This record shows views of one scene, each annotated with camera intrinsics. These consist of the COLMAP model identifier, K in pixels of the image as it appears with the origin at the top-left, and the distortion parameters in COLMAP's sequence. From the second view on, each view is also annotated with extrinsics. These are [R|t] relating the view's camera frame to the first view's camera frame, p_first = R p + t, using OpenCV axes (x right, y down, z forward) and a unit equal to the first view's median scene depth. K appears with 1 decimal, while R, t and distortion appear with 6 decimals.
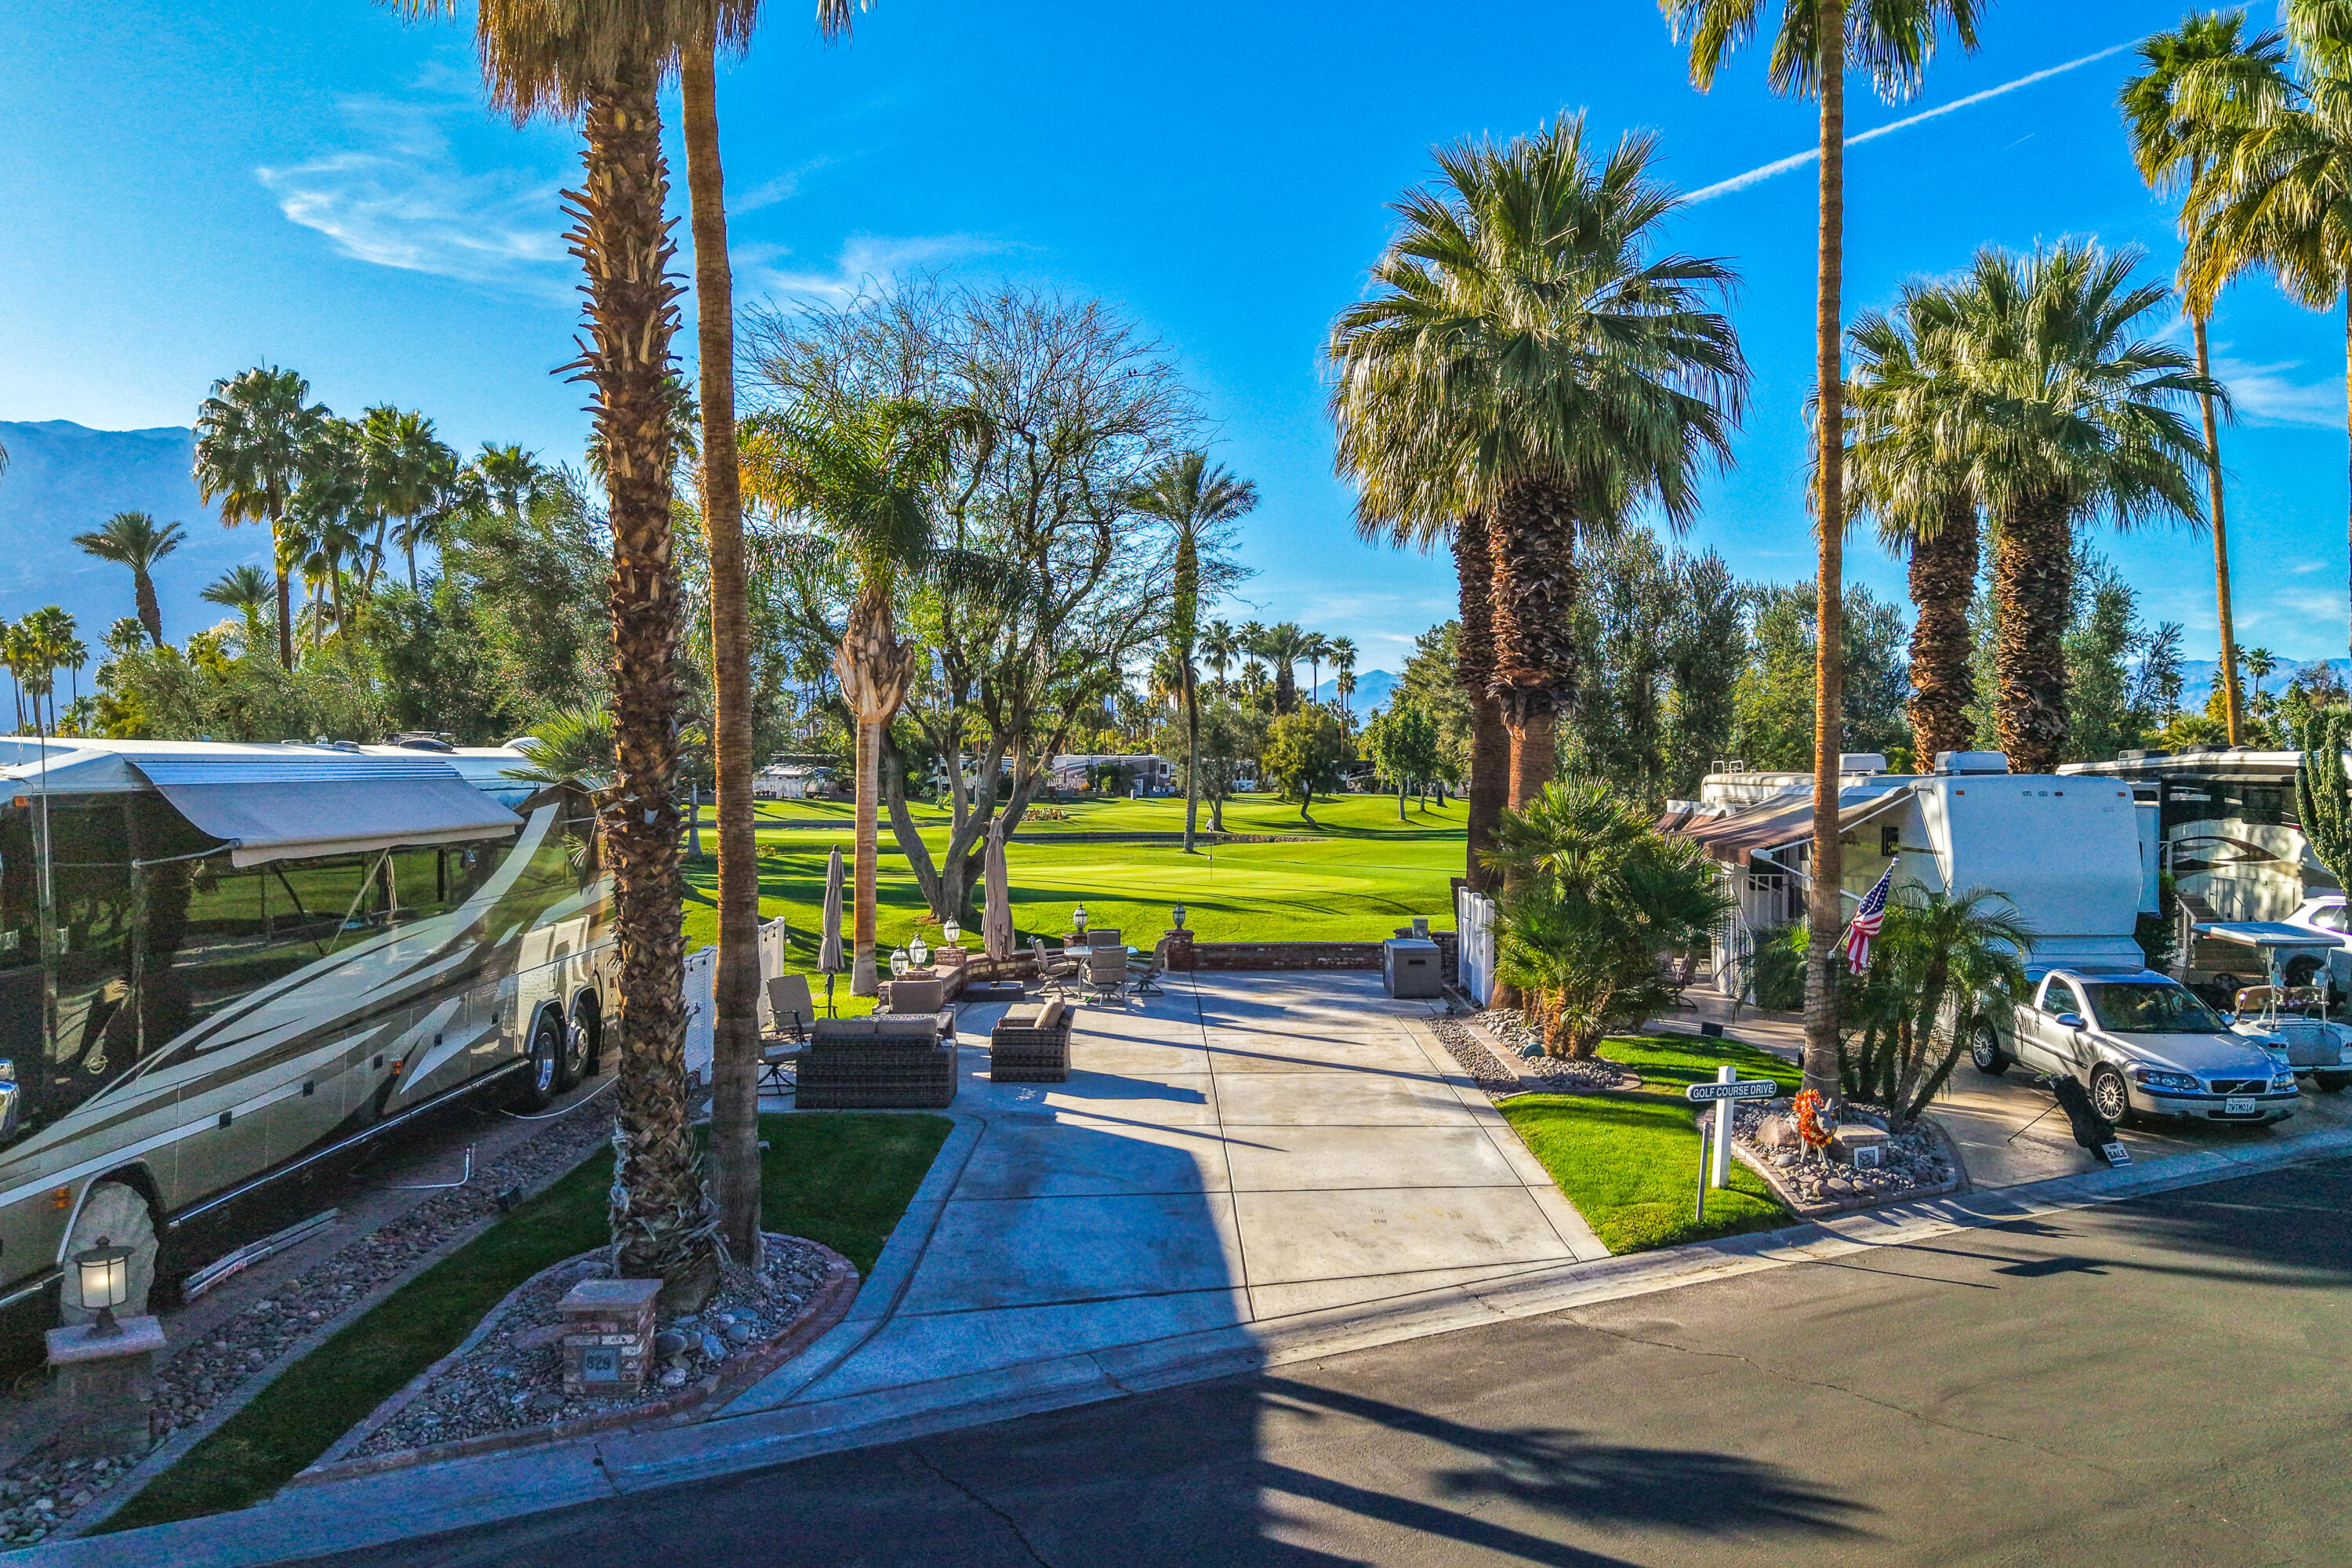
lens RADIAL K [[1968.4, 0, 1181.5], [0, 1968.4, 899.6], [0, 0, 1]] dist [0.124297, -0.375036]
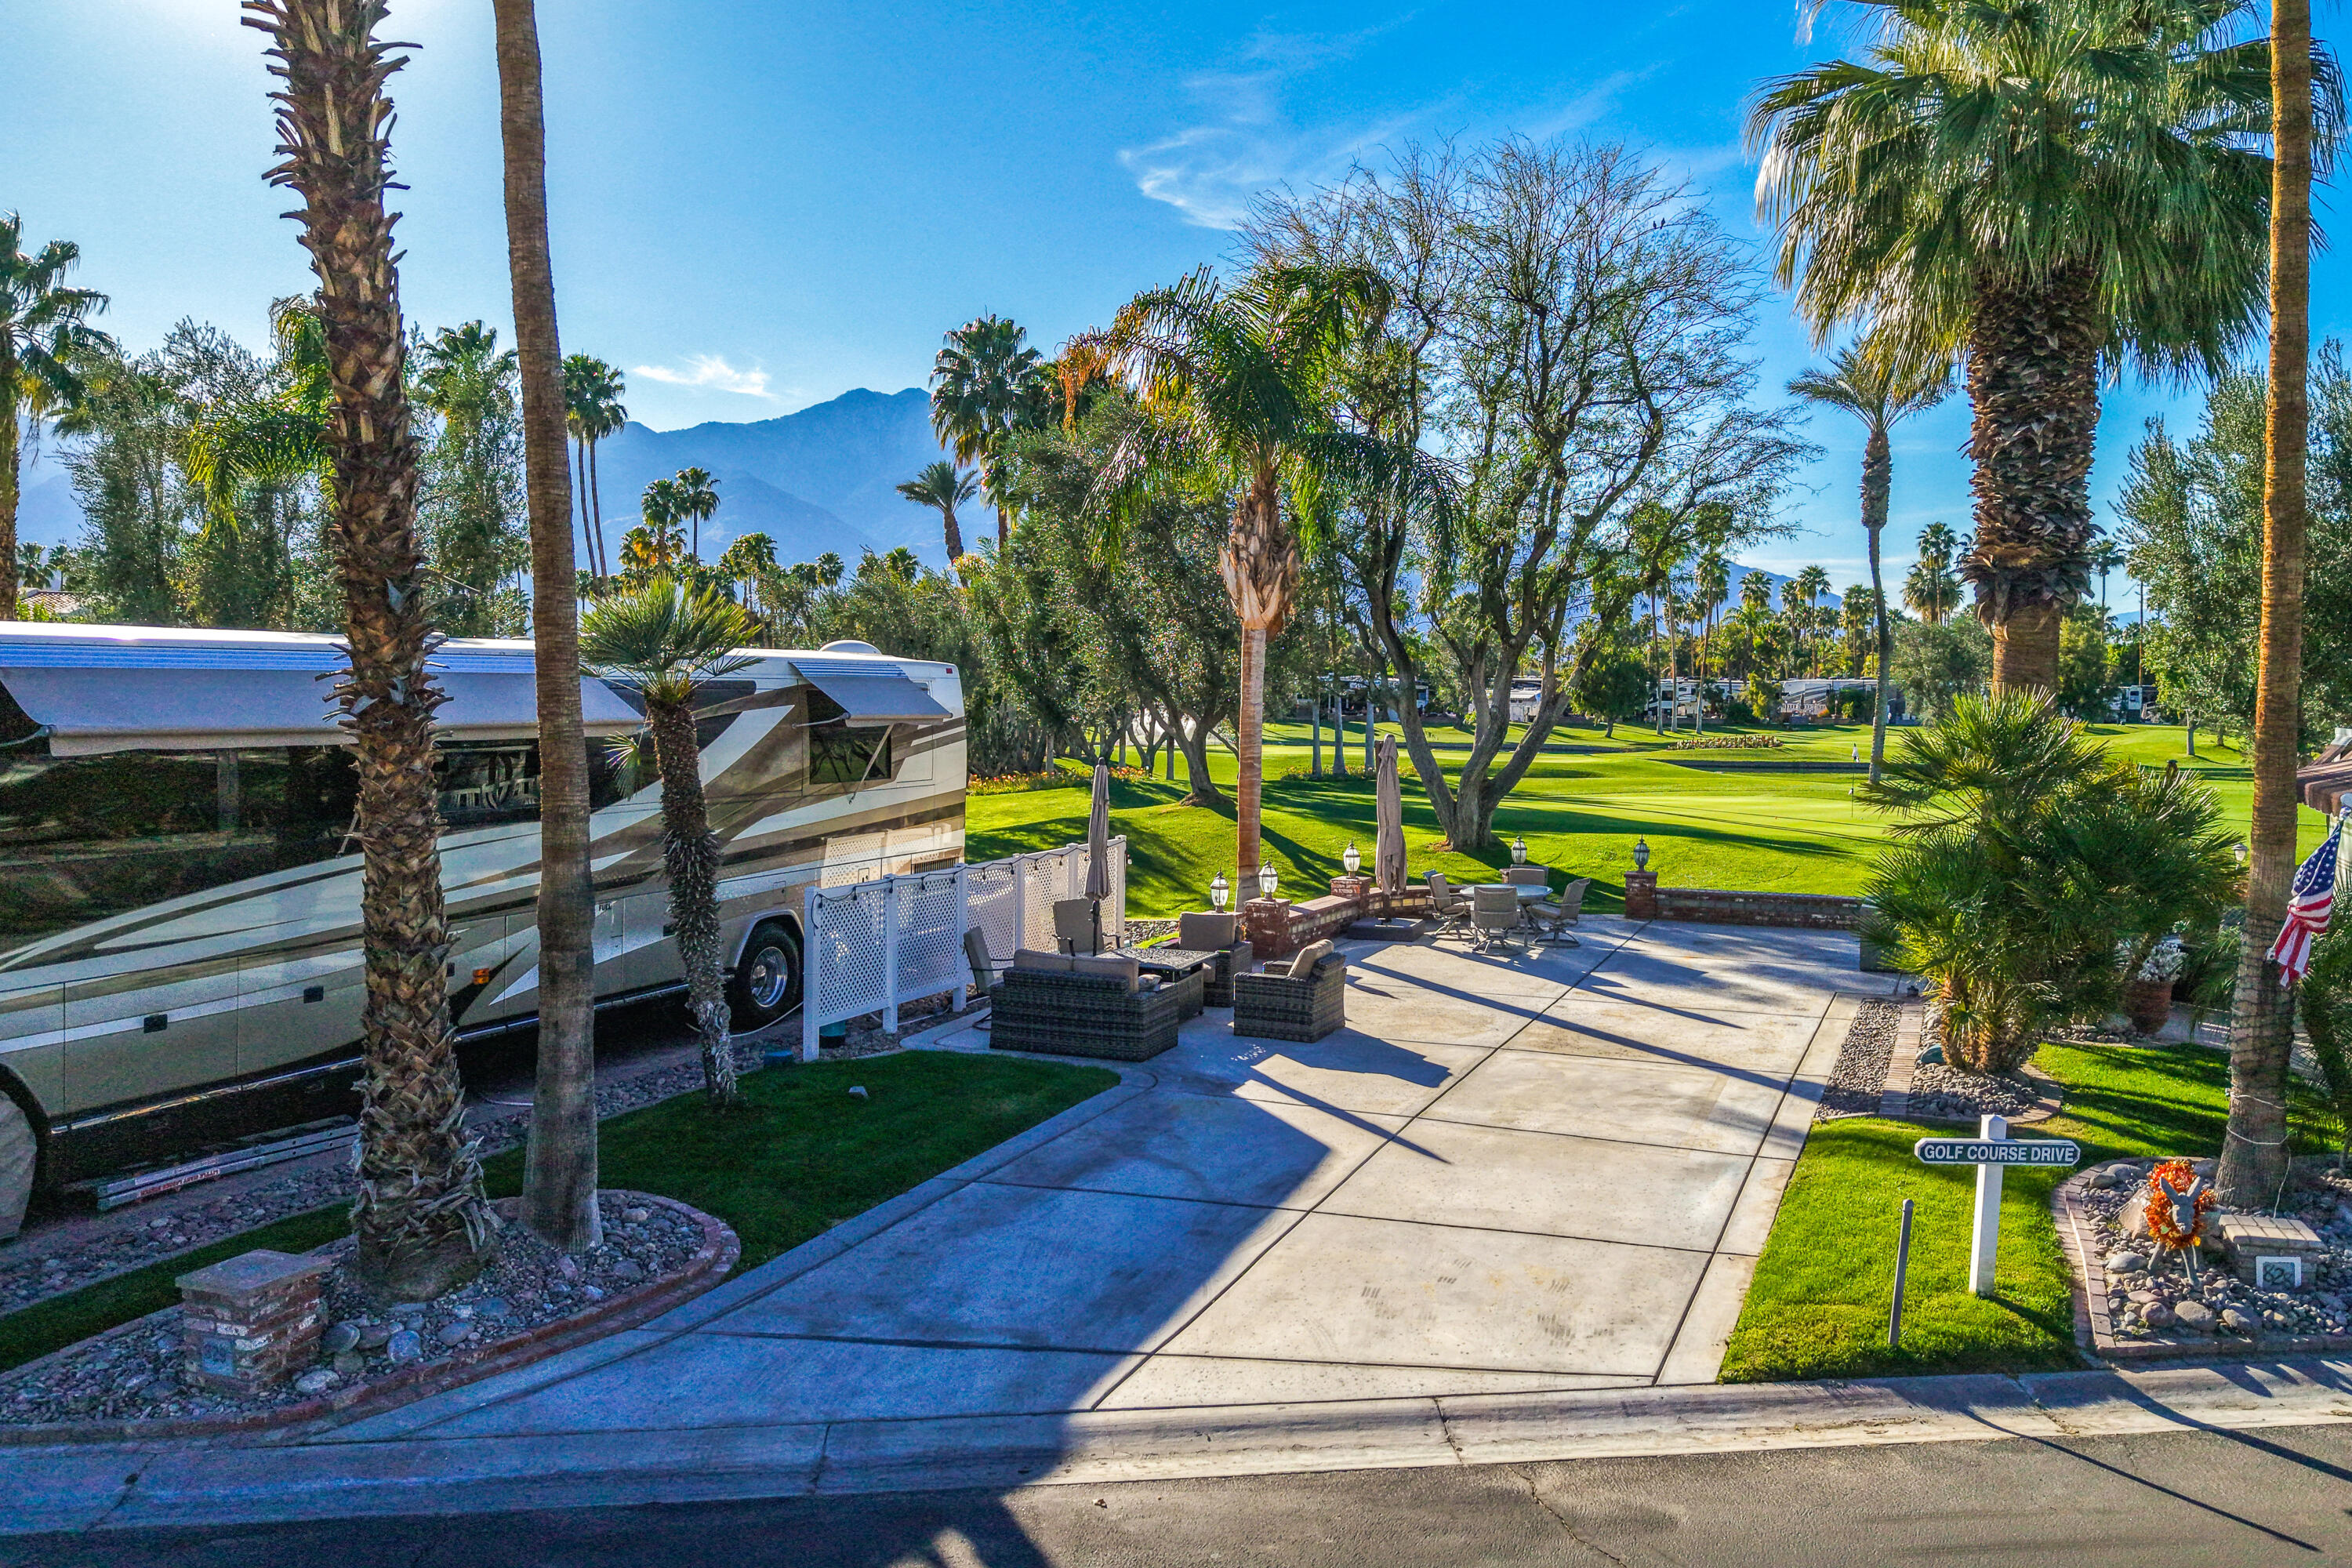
lens RADIAL K [[1926.6, 0, 1106.0], [0, 1926.6, 862.5], [0, 0, 1]] dist [0.098288, -0.152458]
pose [[0.911066, 0.043713, -0.409935, 0.248801], [-0.035416, 0.998986, 0.027814, -0.006848], [0.410735, -0.010822, 0.911690, 0.265141]]
